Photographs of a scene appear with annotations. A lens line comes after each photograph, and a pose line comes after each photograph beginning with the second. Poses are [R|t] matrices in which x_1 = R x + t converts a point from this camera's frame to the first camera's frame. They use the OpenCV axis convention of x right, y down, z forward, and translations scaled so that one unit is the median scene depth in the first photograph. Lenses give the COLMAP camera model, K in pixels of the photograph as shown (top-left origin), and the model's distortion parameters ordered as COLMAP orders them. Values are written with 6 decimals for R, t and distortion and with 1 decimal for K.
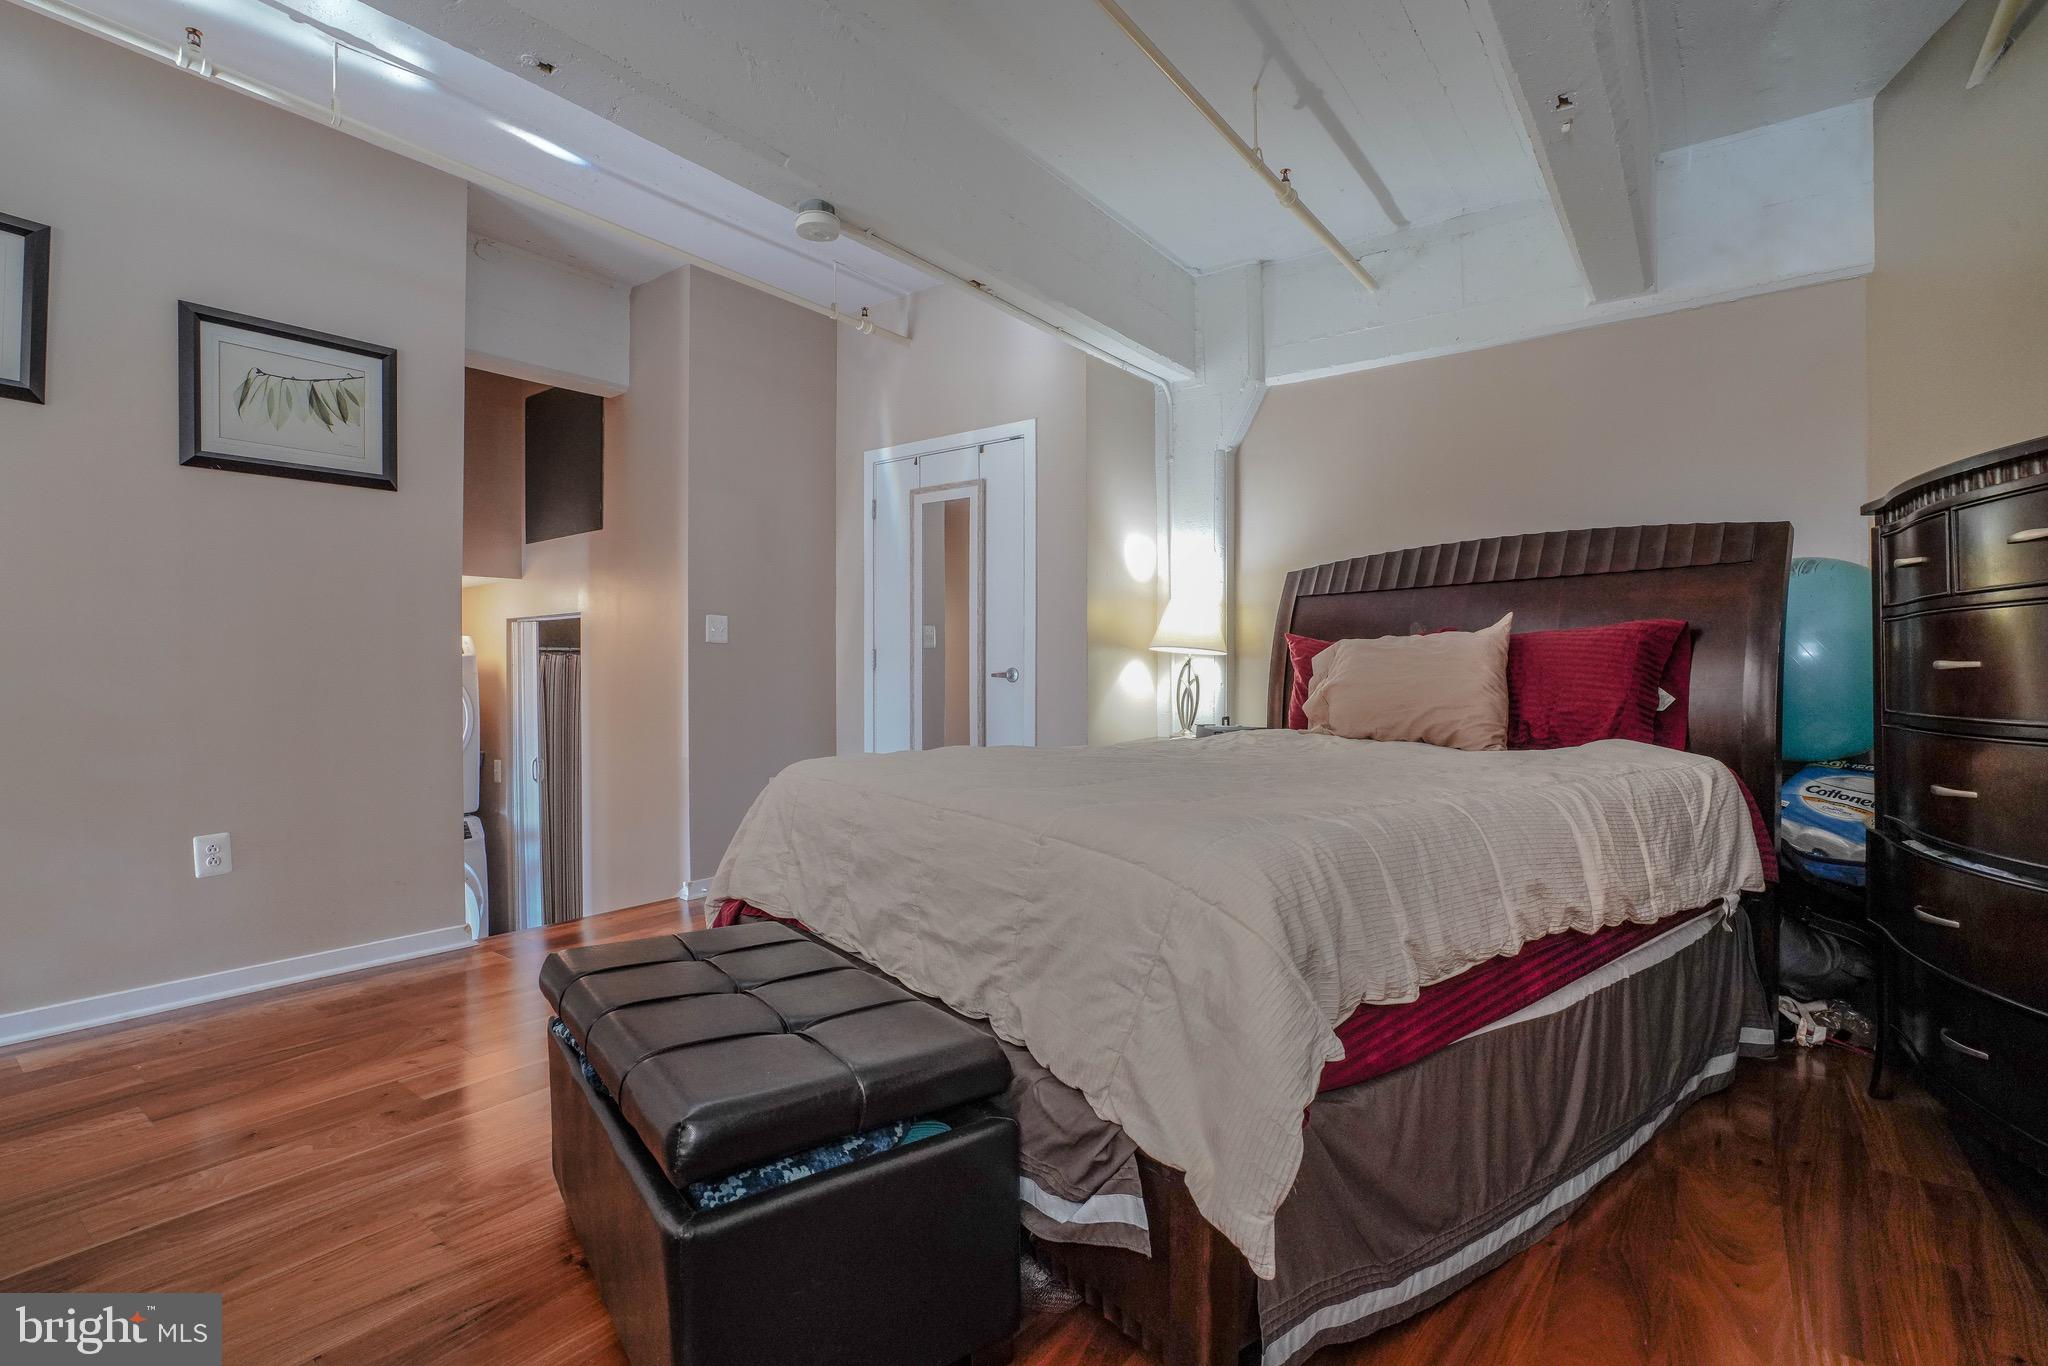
lens RADIAL K [[967.3, 0, 1008.1], [0, 967.3, 680.5], [0, 0, 1]] dist [-0.050836, 0.021249]
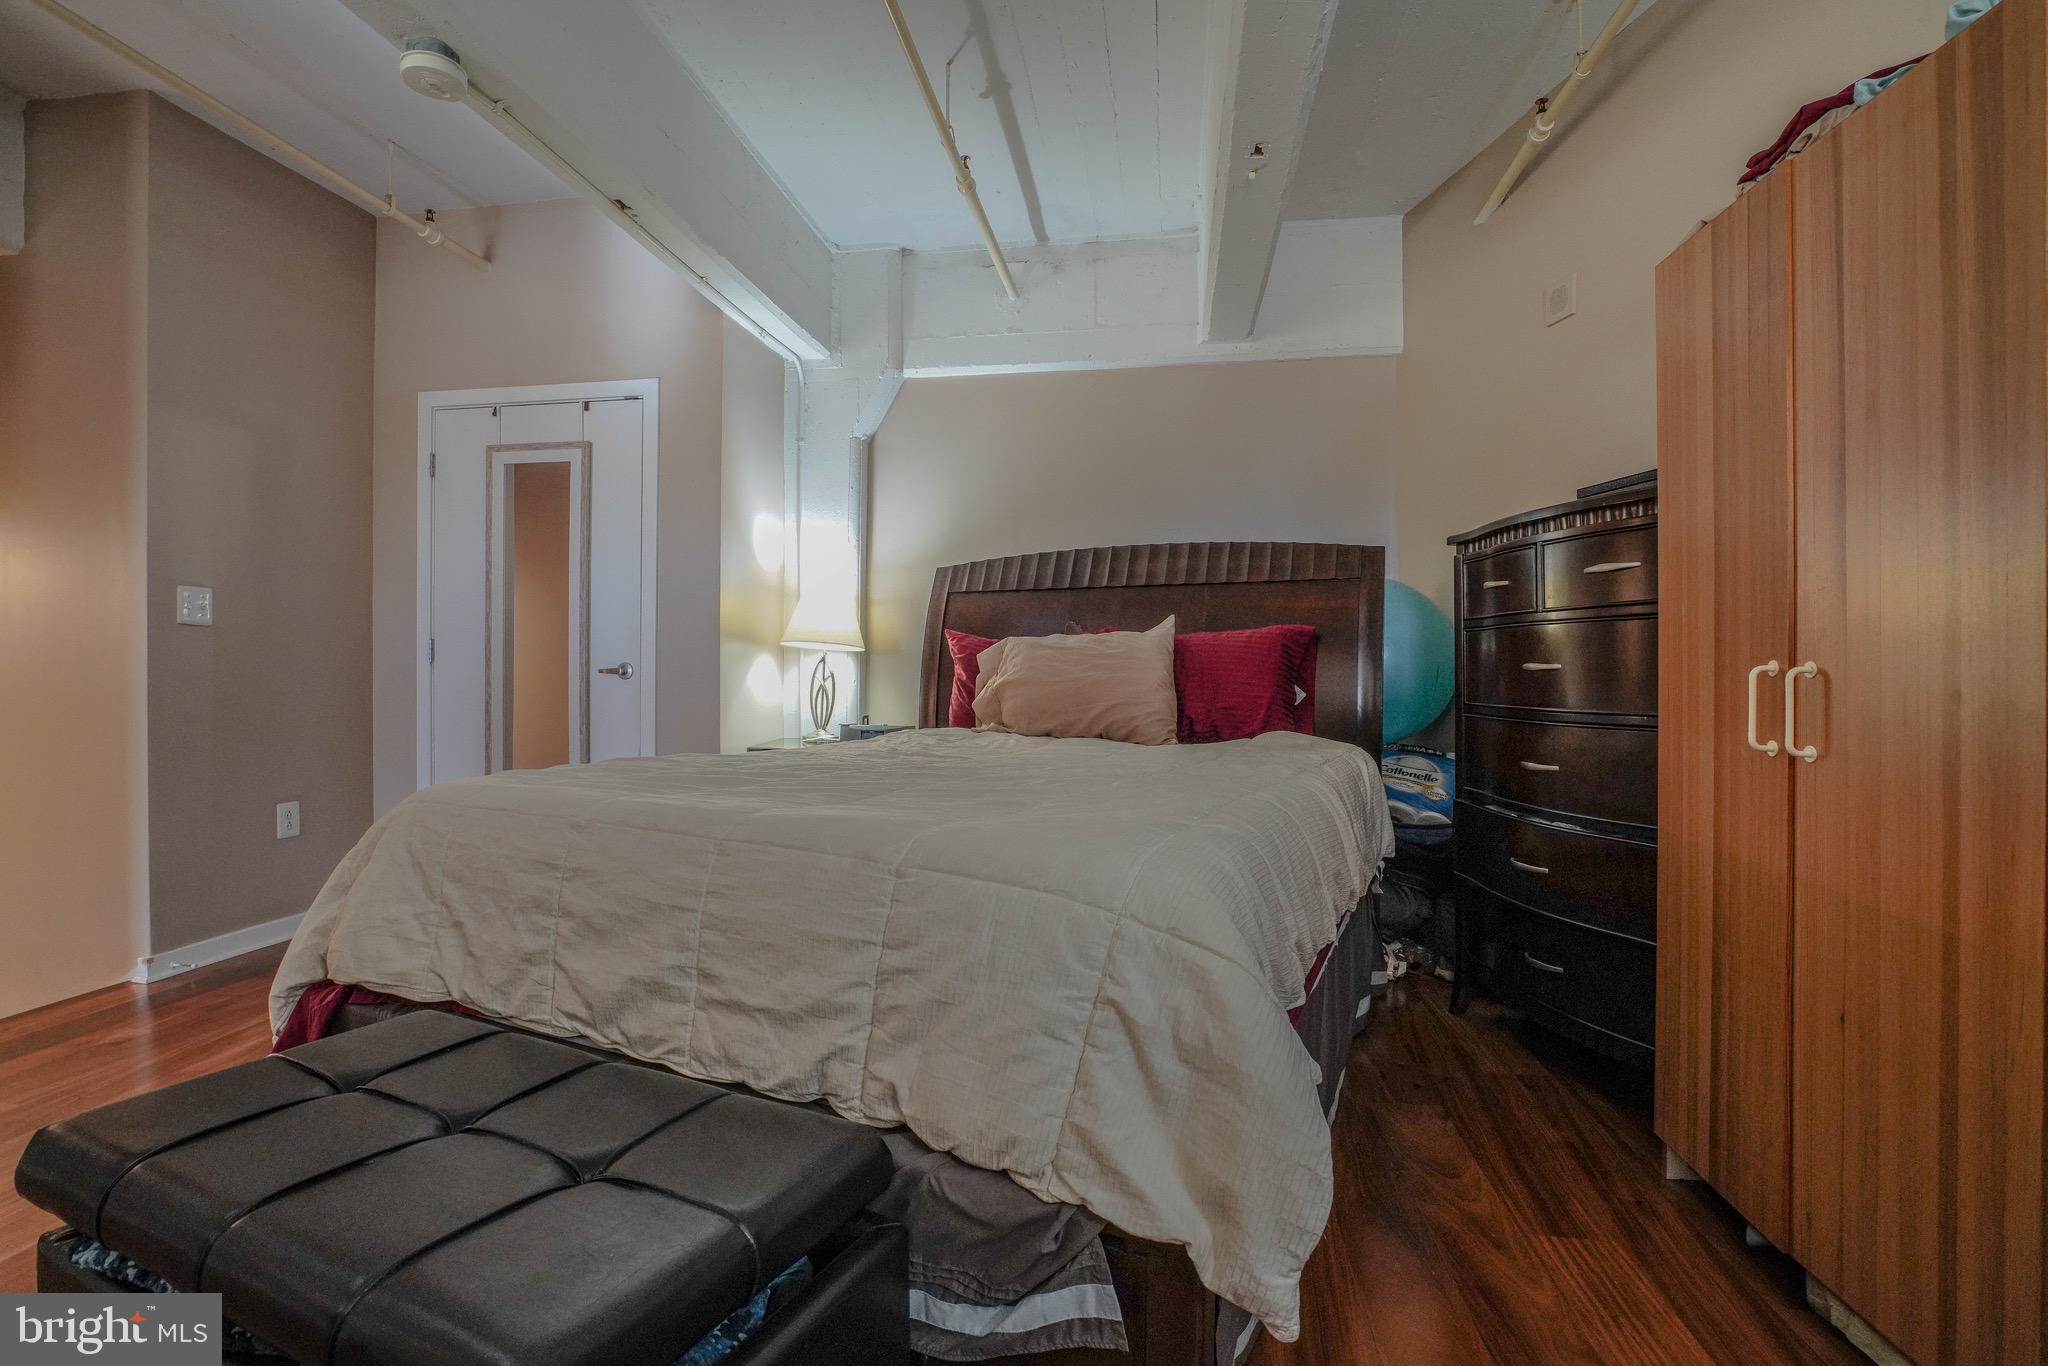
lens RADIAL K [[967.3, 0, 1024.0], [0, 967.3, 680.6], [0, 0, 1]] dist [-0.050836, 0.021249]
pose [[0.882116, 0.000497, 0.471033, -0.140884], [-0.002026, 0.999994, 0.002739, -0.000070], [-0.471029, -0.003370, 0.882112, 0.123173]]
